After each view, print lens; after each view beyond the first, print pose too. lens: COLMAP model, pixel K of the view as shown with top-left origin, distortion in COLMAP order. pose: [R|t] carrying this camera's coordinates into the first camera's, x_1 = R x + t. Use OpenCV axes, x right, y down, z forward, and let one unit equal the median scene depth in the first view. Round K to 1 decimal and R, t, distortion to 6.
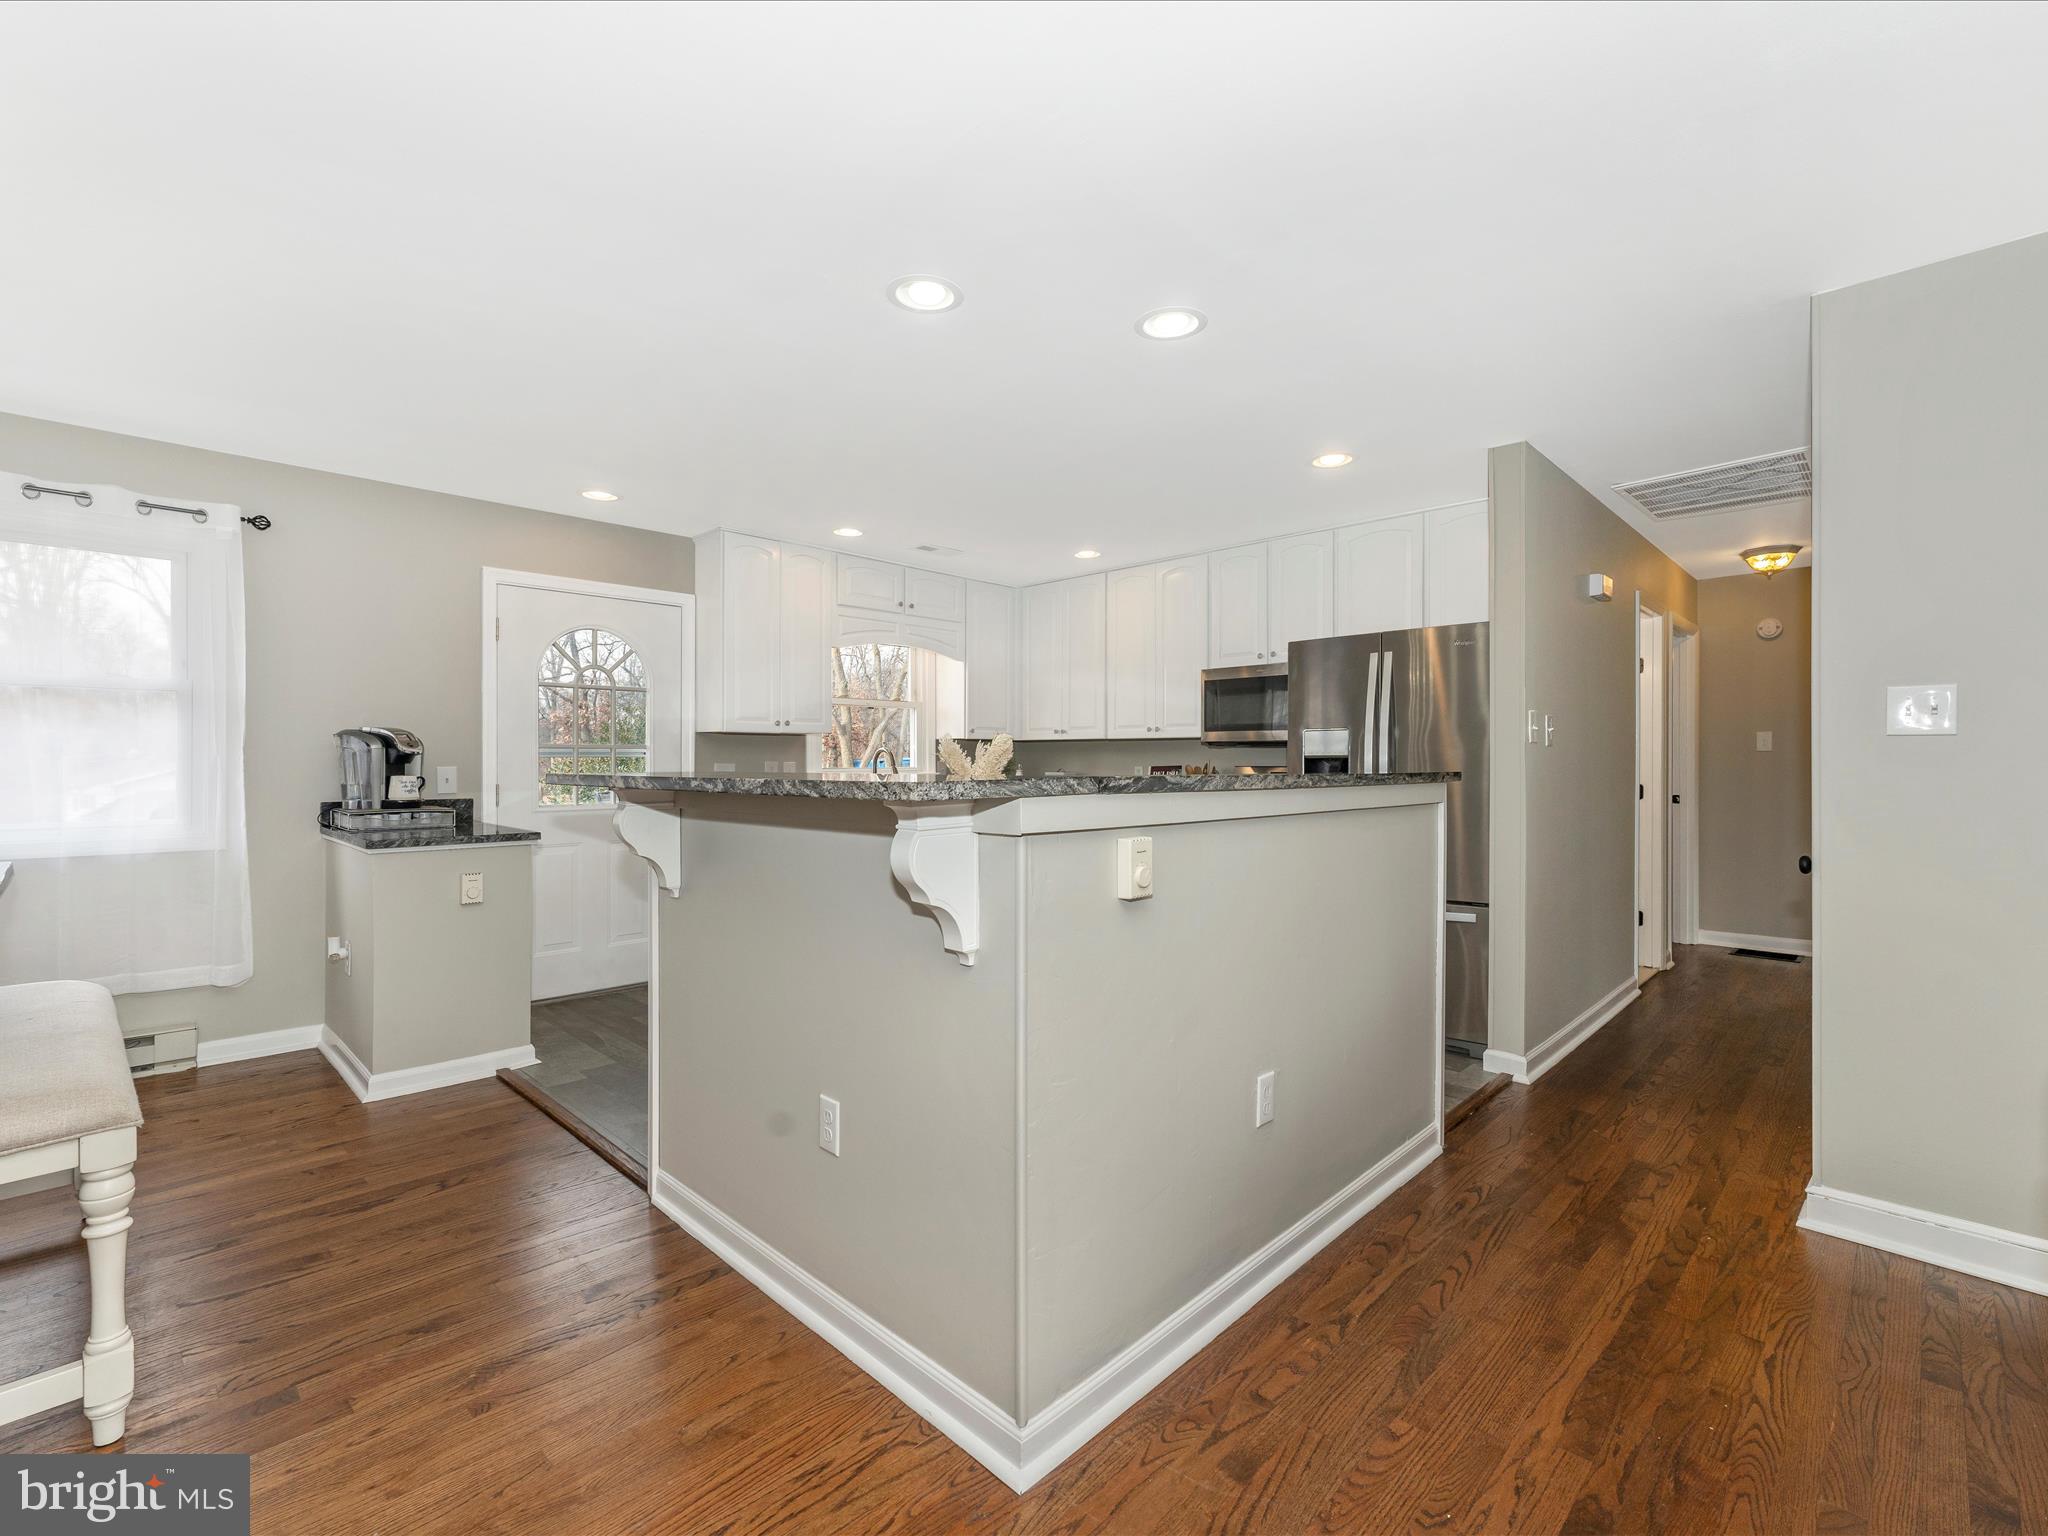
lens RADIAL K [[919.2, 0, 1038.5], [0, 919.2, 752.7], [0, 0, 1]] dist [-0.001698, -0.000328]
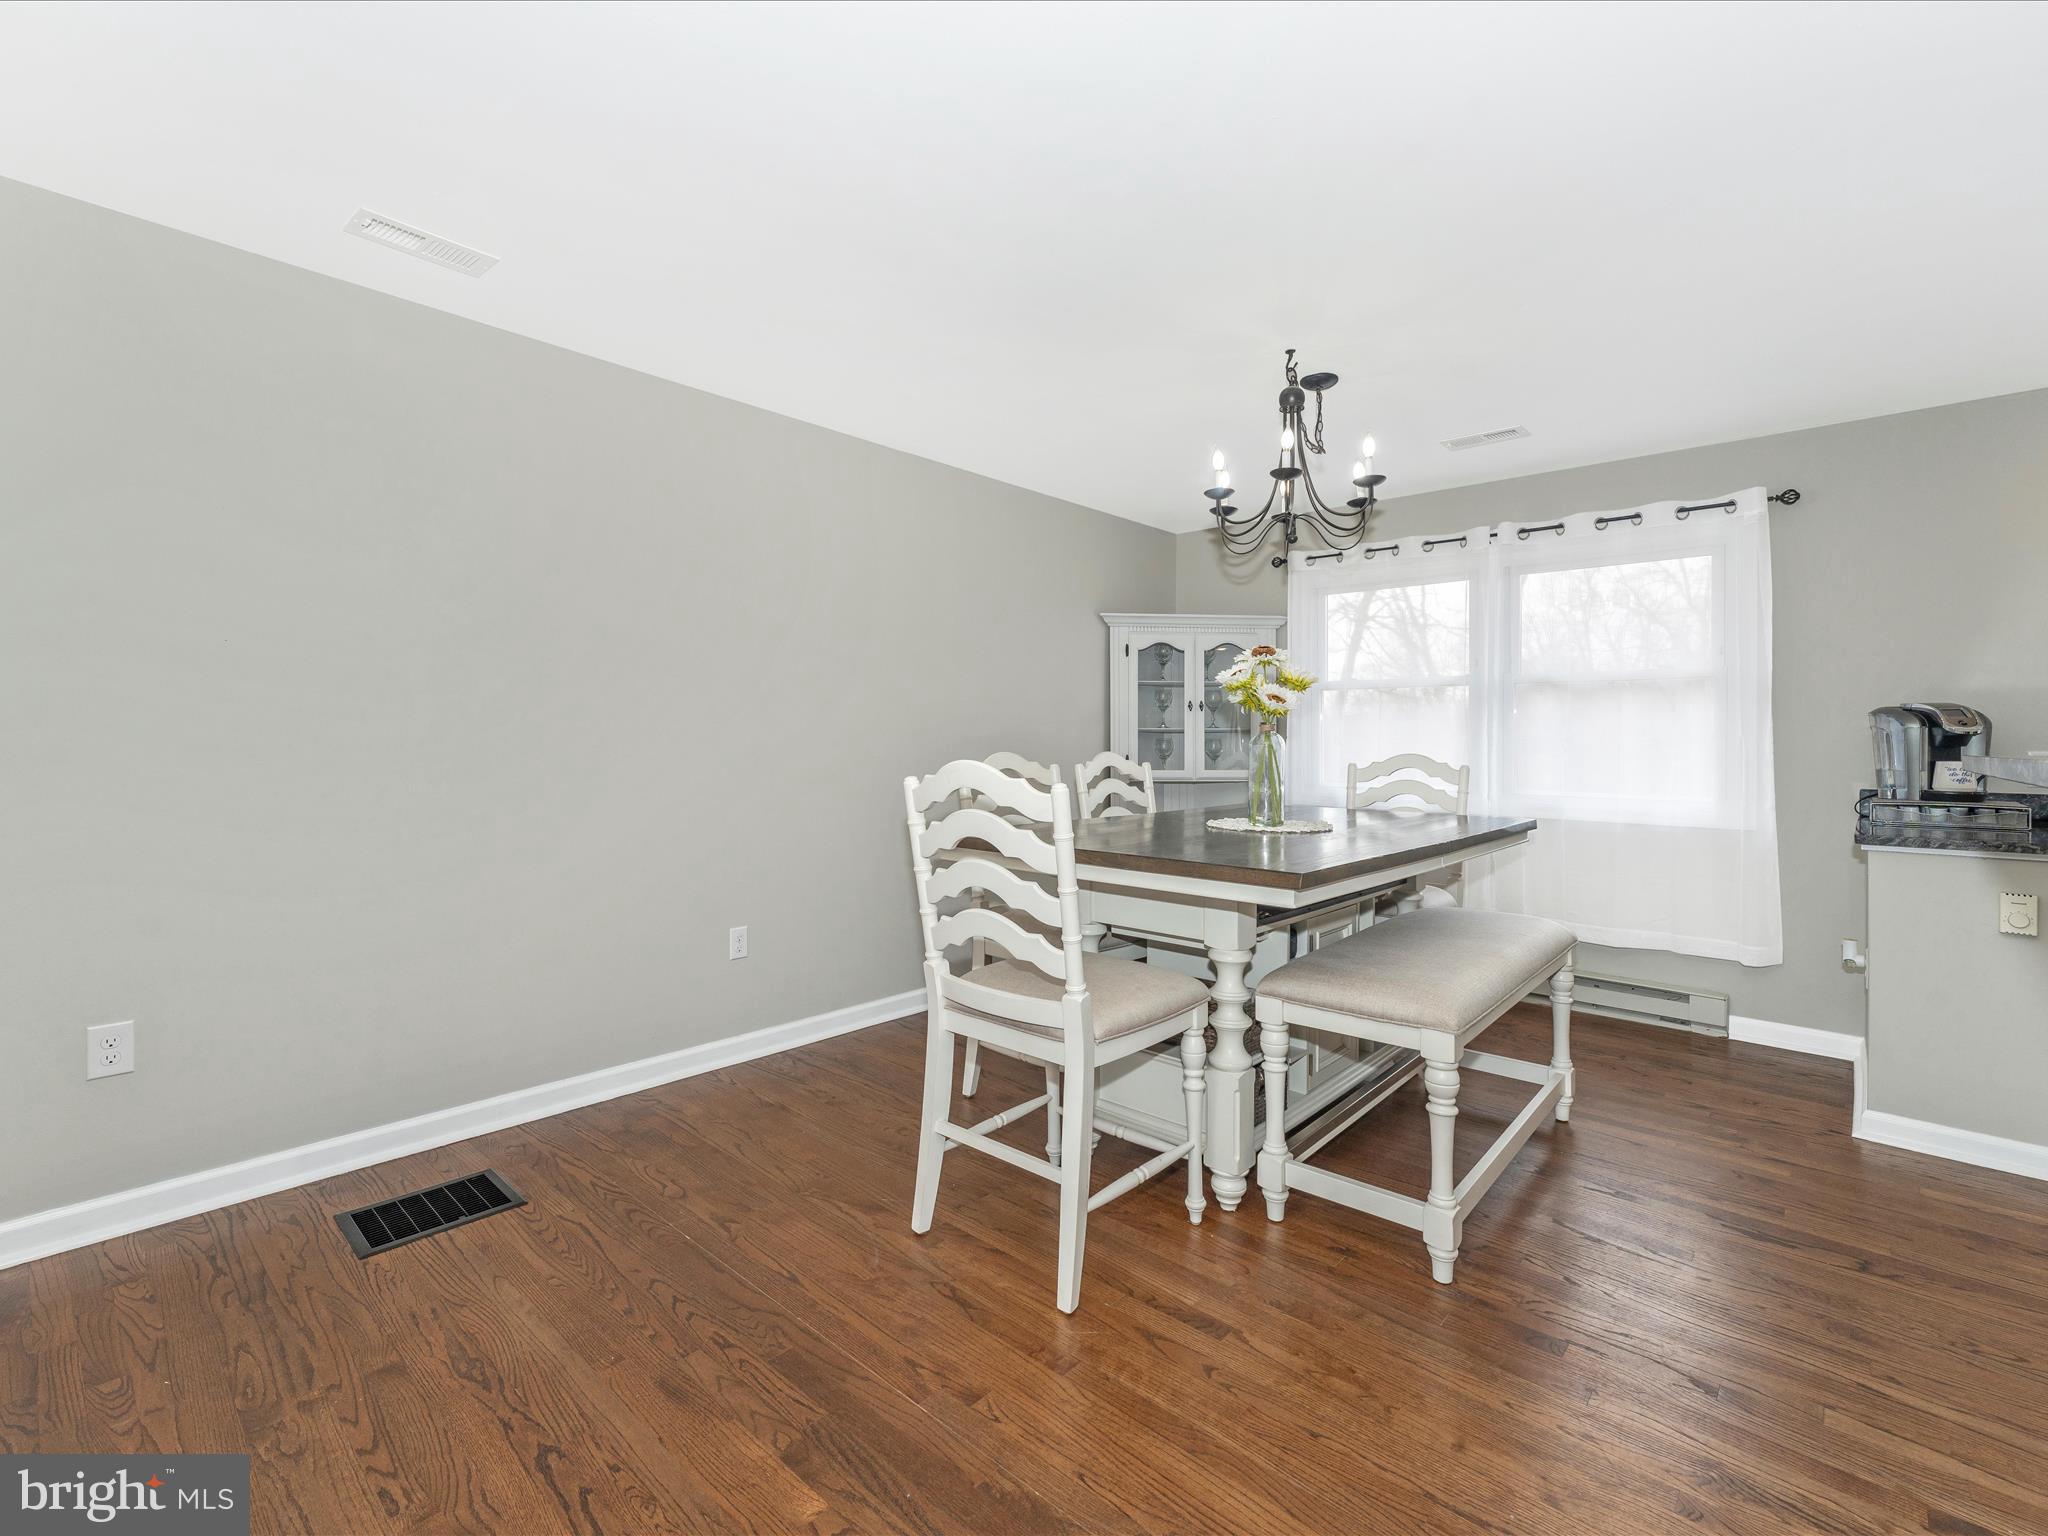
lens RADIAL K [[919.7, 0, 1023.0], [0, 919.7, 726.0], [0, 0, 1]] dist [-0.001759, -0.000733]
pose [[0.030356, -0.016914, -0.999396, 0.096132], [-0.000674, 0.999856, -0.016942, 0.008682], [0.999539, 0.001188, 0.030340, 0.166550]]
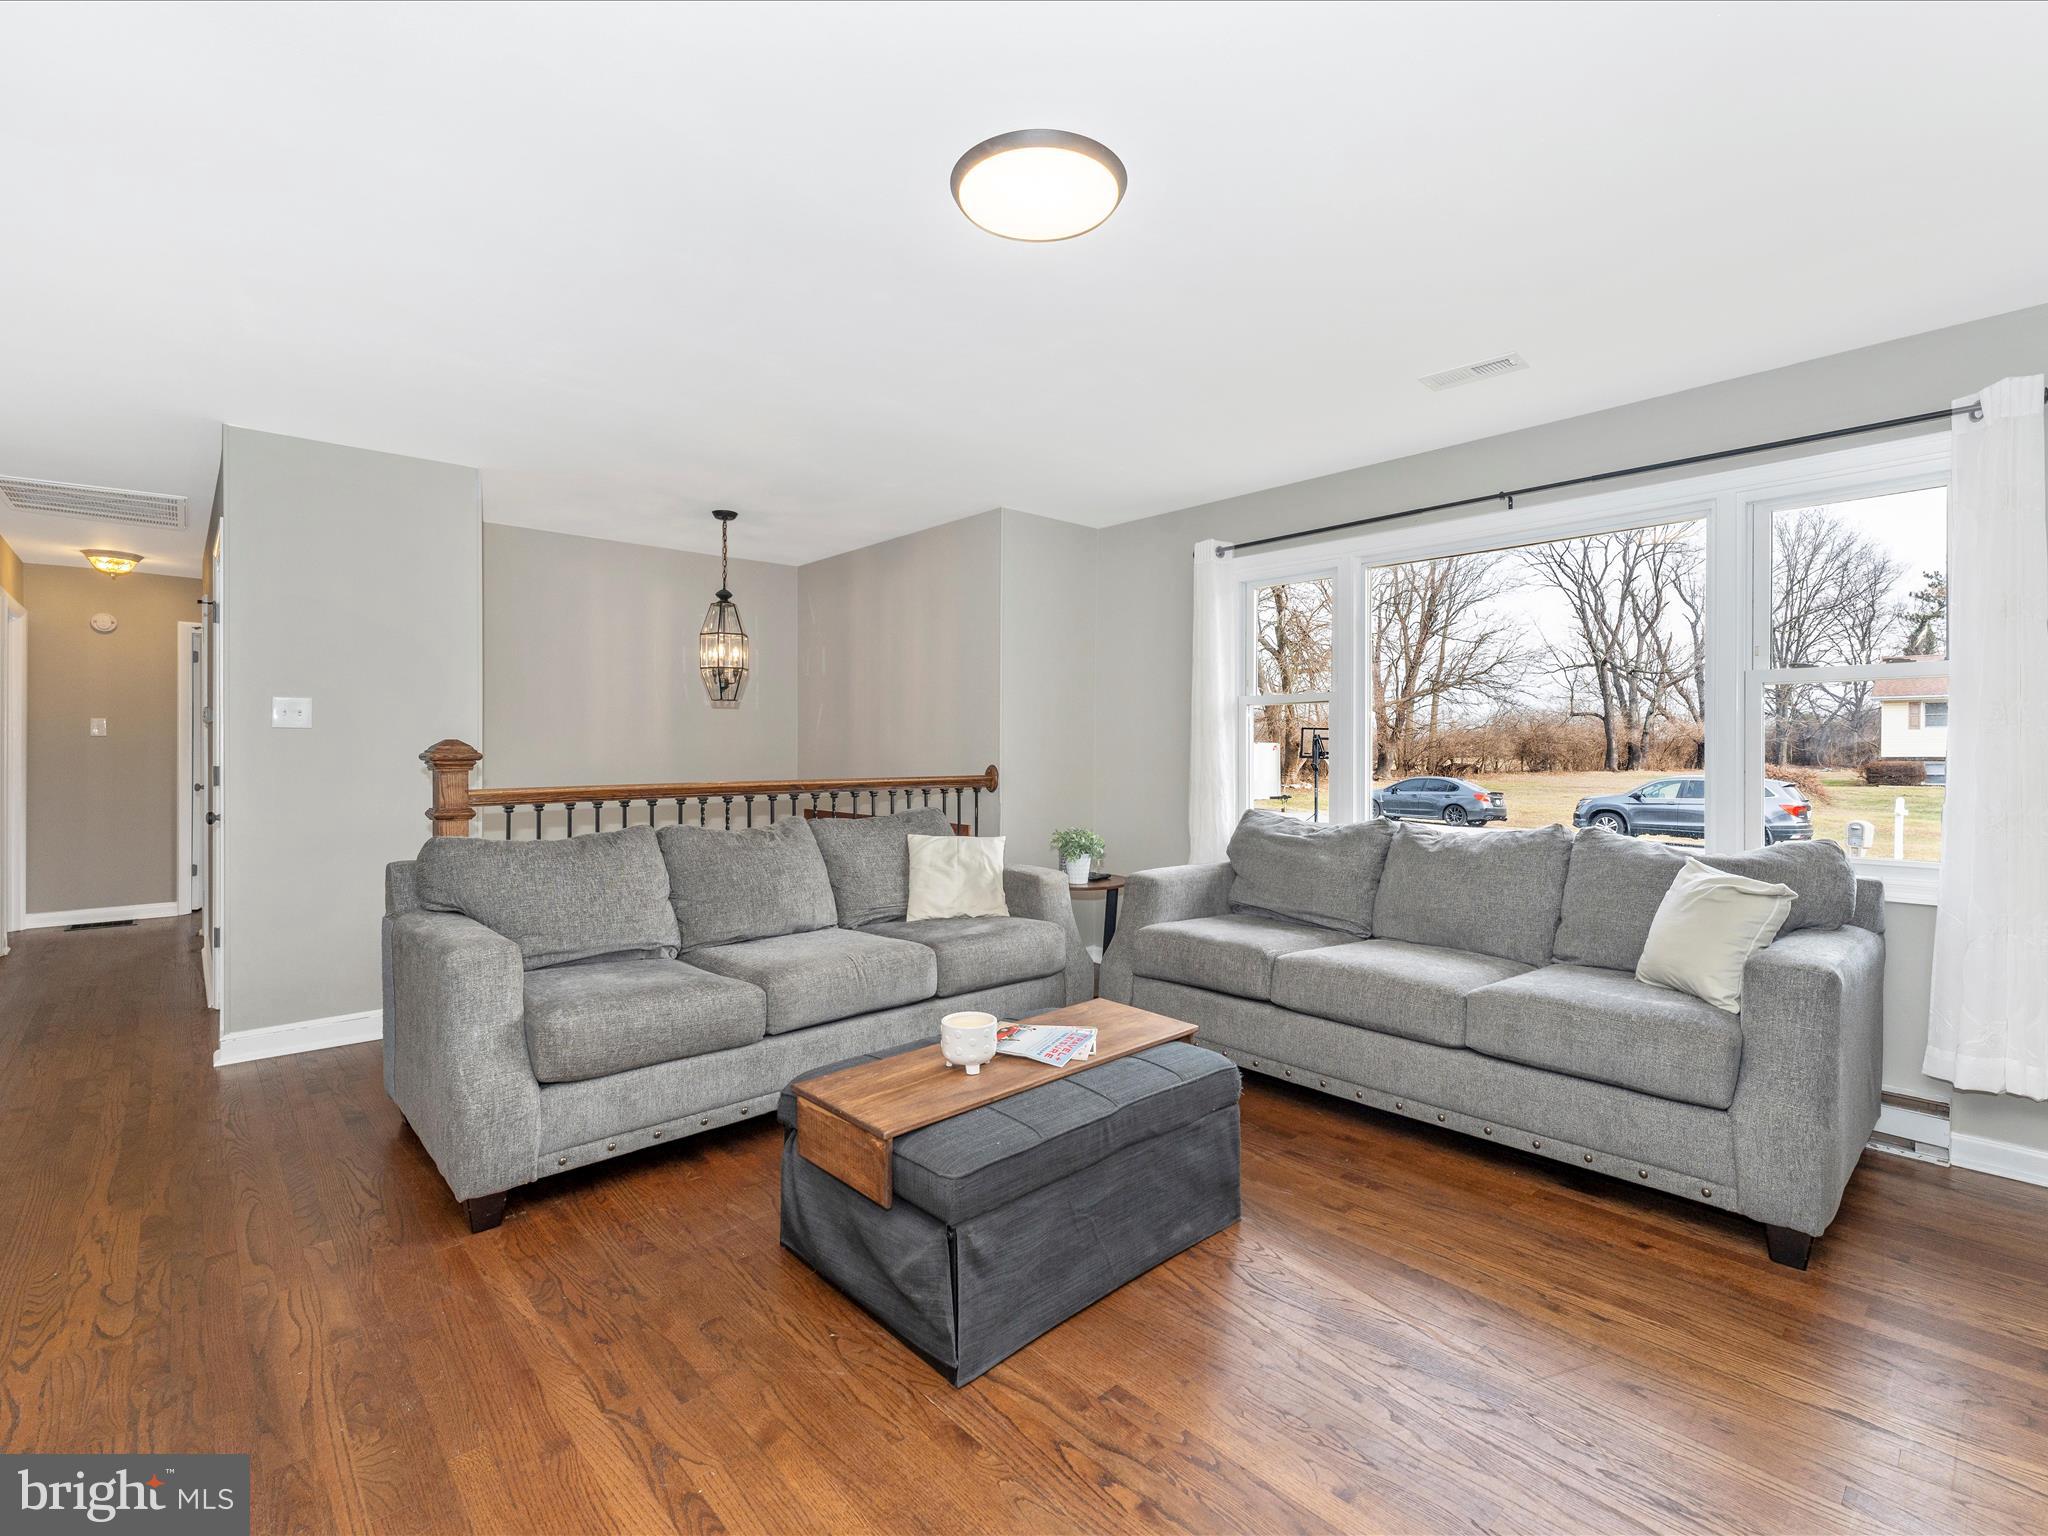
lens RADIAL K [[919.2, 0, 1038.5], [0, 919.2, 752.7], [0, 0, 1]] dist [-0.001698, -0.000328]
pose [[0.048025, -0.008224, 0.998812, -0.416667], [-0.007868, 0.999932, 0.008612, -0.000464], [-0.998815, -0.008273, 0.047957, -0.273014]]
